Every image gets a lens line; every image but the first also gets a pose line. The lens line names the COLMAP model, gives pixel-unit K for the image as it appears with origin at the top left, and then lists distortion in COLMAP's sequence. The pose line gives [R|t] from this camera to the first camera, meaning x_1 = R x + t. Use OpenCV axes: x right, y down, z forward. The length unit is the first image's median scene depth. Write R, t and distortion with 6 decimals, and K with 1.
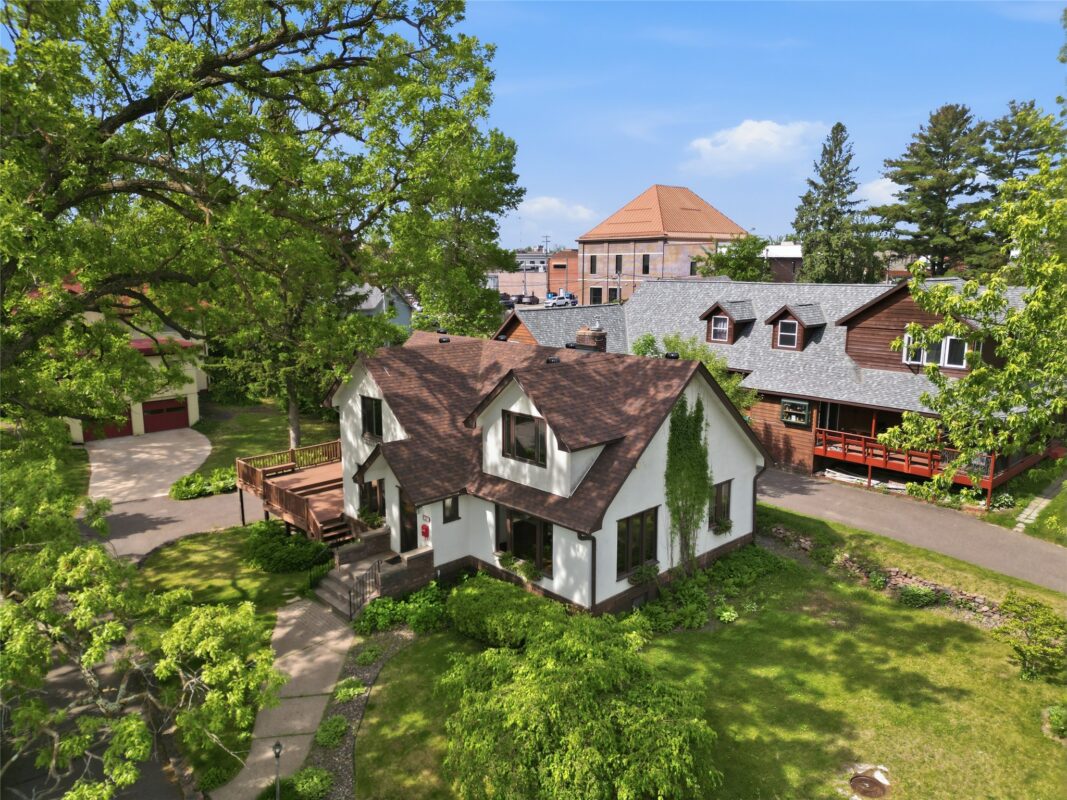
lens RADIAL K [[743.5, 0, 527.5], [0, 743.5, 401.9], [0, 0, 1]] dist [0.063625, -0.055199]
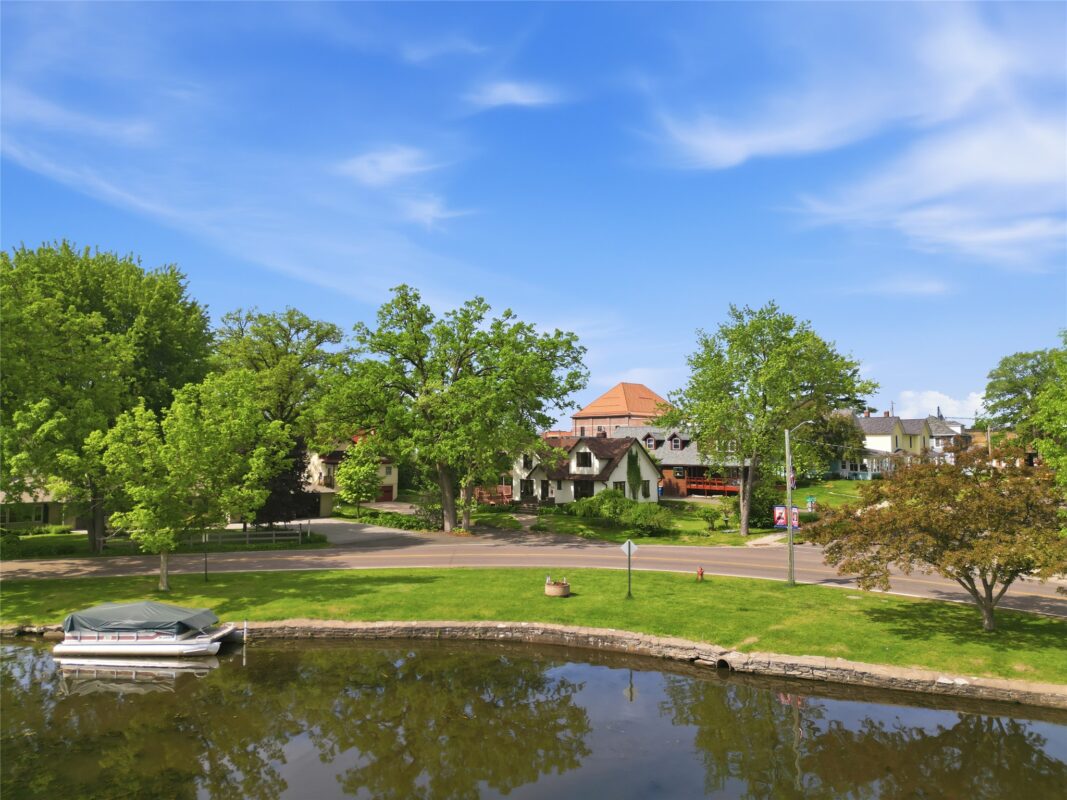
lens RADIAL K [[743.5, 0, 527.5], [0, 743.5, 401.9], [0, 0, 1]] dist [0.063625, -0.055199]
pose [[0.999349, 0.006927, 0.035404, -0.348727], [0.002020, 0.969109, -0.246624, 0.570753], [-0.036019, 0.246535, 0.968464, -2.101914]]
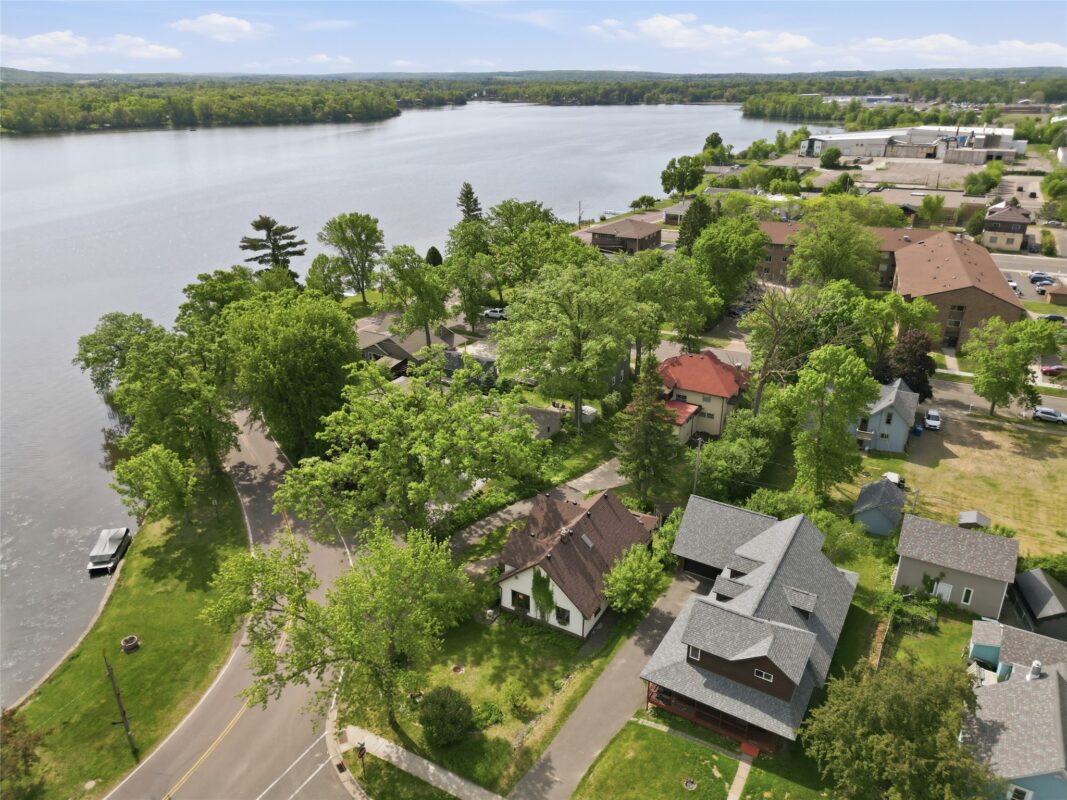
lens RADIAL K [[743.5, 0, 527.5], [0, 743.5, 401.9], [0, 0, 1]] dist [0.063625, -0.055199]
pose [[0.282465, 0.386736, -0.877866, 2.376965], [-0.170341, 0.920810, 0.350845, -1.547243], [0.944033, 0.050435, 0.325974, -0.028411]]
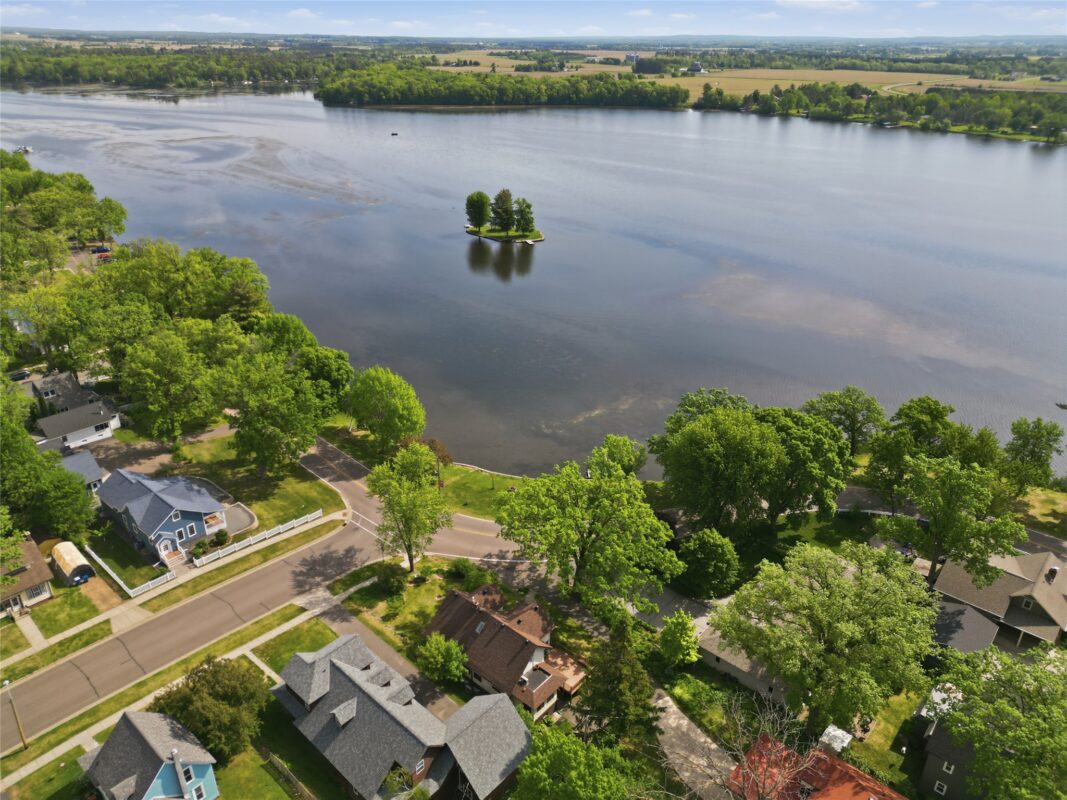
lens RADIAL K [[743.5, 0, 527.5], [0, 743.5, 401.9], [0, 0, 1]] dist [0.063625, -0.055199]
pose [[-0.995694, 0.036689, -0.085132, 0.108547], [-0.020788, 0.806591, 0.590744, -3.264927], [0.090340, 0.589970, -0.802356, 3.616599]]
